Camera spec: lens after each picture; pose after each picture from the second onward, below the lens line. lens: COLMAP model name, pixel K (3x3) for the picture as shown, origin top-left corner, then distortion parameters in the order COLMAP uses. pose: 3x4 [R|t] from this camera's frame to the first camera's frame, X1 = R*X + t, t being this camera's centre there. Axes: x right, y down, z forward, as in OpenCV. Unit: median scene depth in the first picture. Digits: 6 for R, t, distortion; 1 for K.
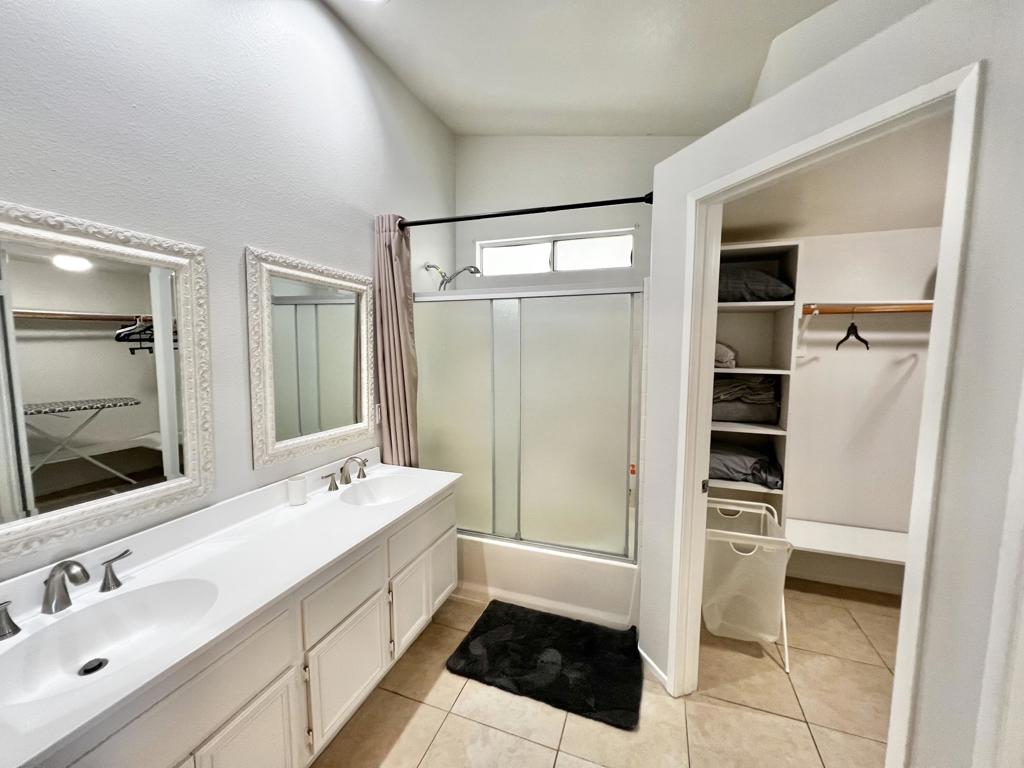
lens RADIAL K [[408.6, 0, 514.4], [0, 408.6, 383.5], [0, 0, 1]] dist [-0.008336, 0.001250]
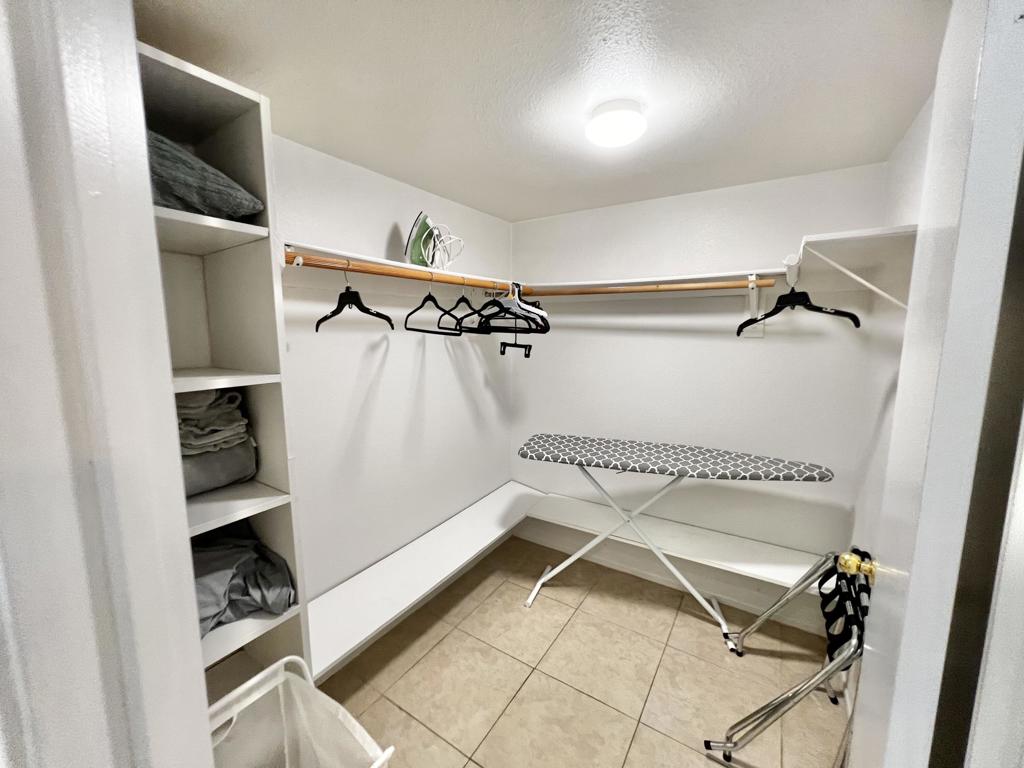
lens RADIAL K [[412.1, 0, 512.1], [0, 412.1, 383.7], [0, 0, 1]] dist [-0.002660, -0.000159]
pose [[0.247809, -0.131442, 0.959851, 0.265796], [0.096393, 0.989182, 0.110573, -0.047742], [-0.964002, 0.065122, 0.257799, 0.594945]]
